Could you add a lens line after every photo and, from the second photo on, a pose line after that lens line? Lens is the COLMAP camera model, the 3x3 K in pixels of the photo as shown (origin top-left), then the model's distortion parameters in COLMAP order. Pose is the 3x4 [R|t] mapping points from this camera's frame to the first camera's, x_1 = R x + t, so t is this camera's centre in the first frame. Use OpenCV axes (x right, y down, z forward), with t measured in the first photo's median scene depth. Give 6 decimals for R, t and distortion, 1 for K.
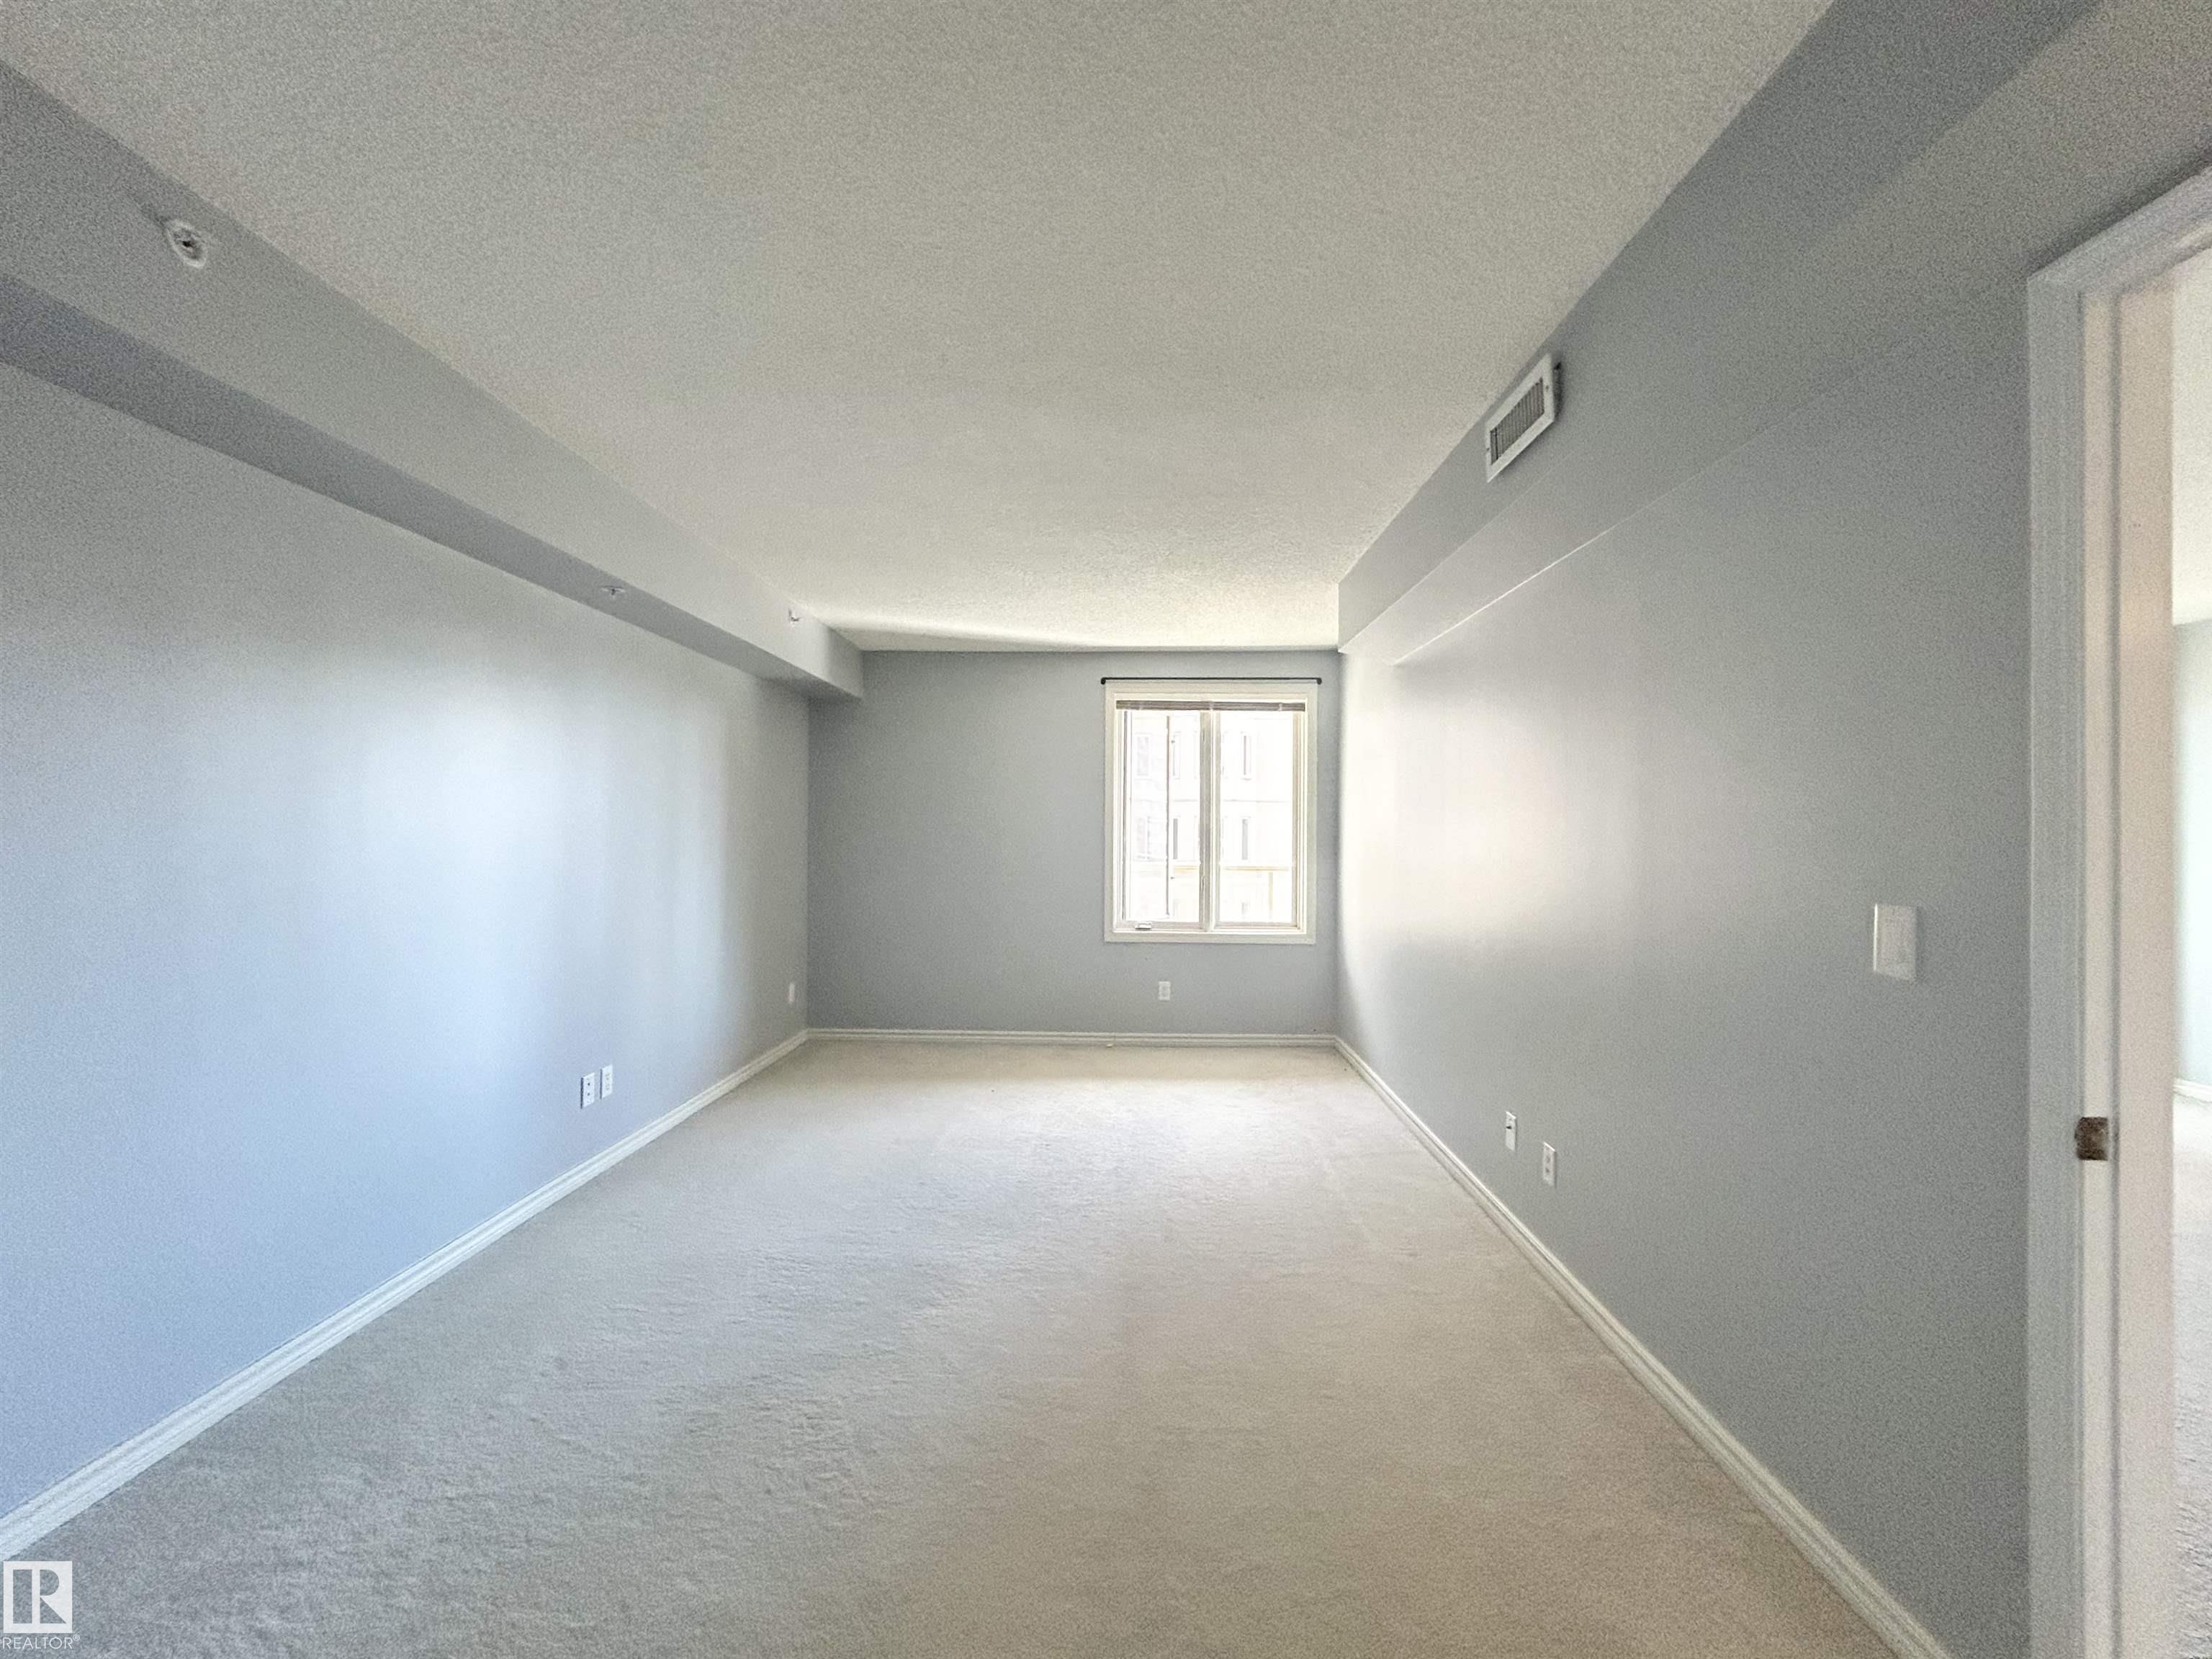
lens RADIAL K [[874.5, 0, 1148.2], [0, 874.5, 820.2], [0, 0, 1]] dist [-0.000163, 0.000220]
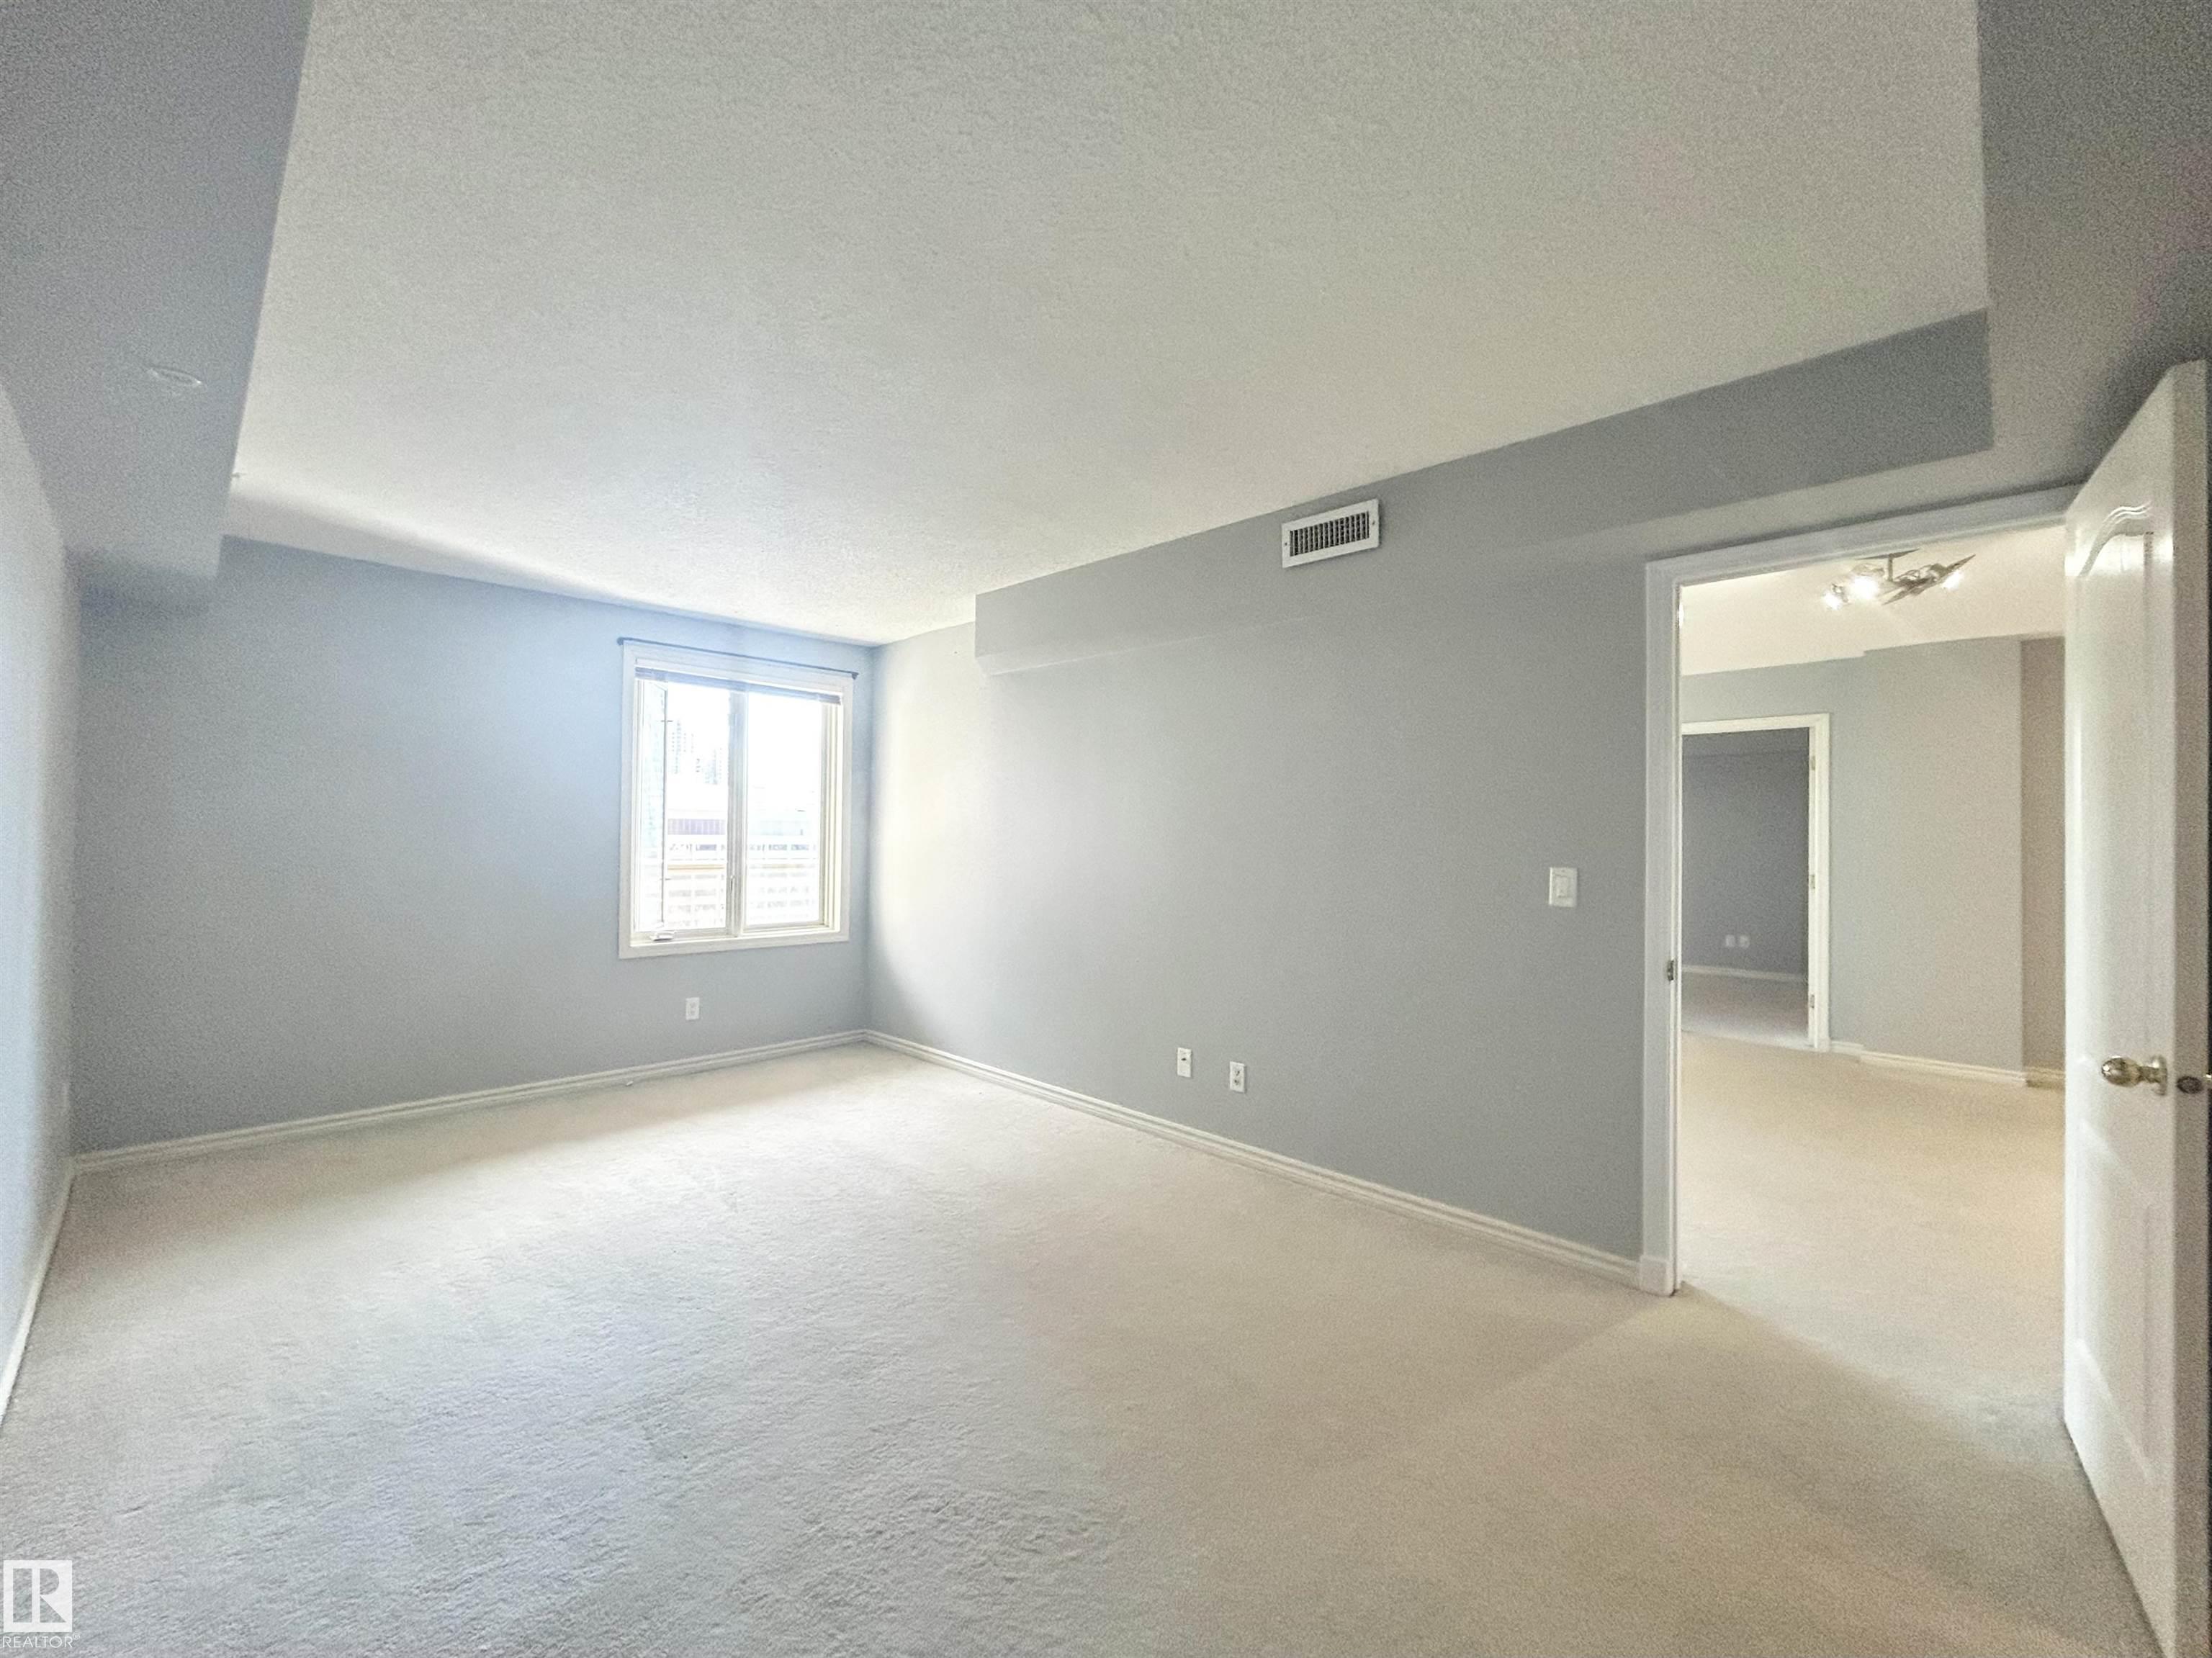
lens RADIAL K [[874.4, 0, 1099.3], [0, 874.4, 829.1], [0, 0, 1]] dist [-0.000163, 0.000220]
pose [[0.706869, 0.005109, 0.707326, -0.310460], [-0.014277, 0.999873, 0.007045, 0.004278], [-0.707201, -0.015078, 0.706852, 0.101642]]
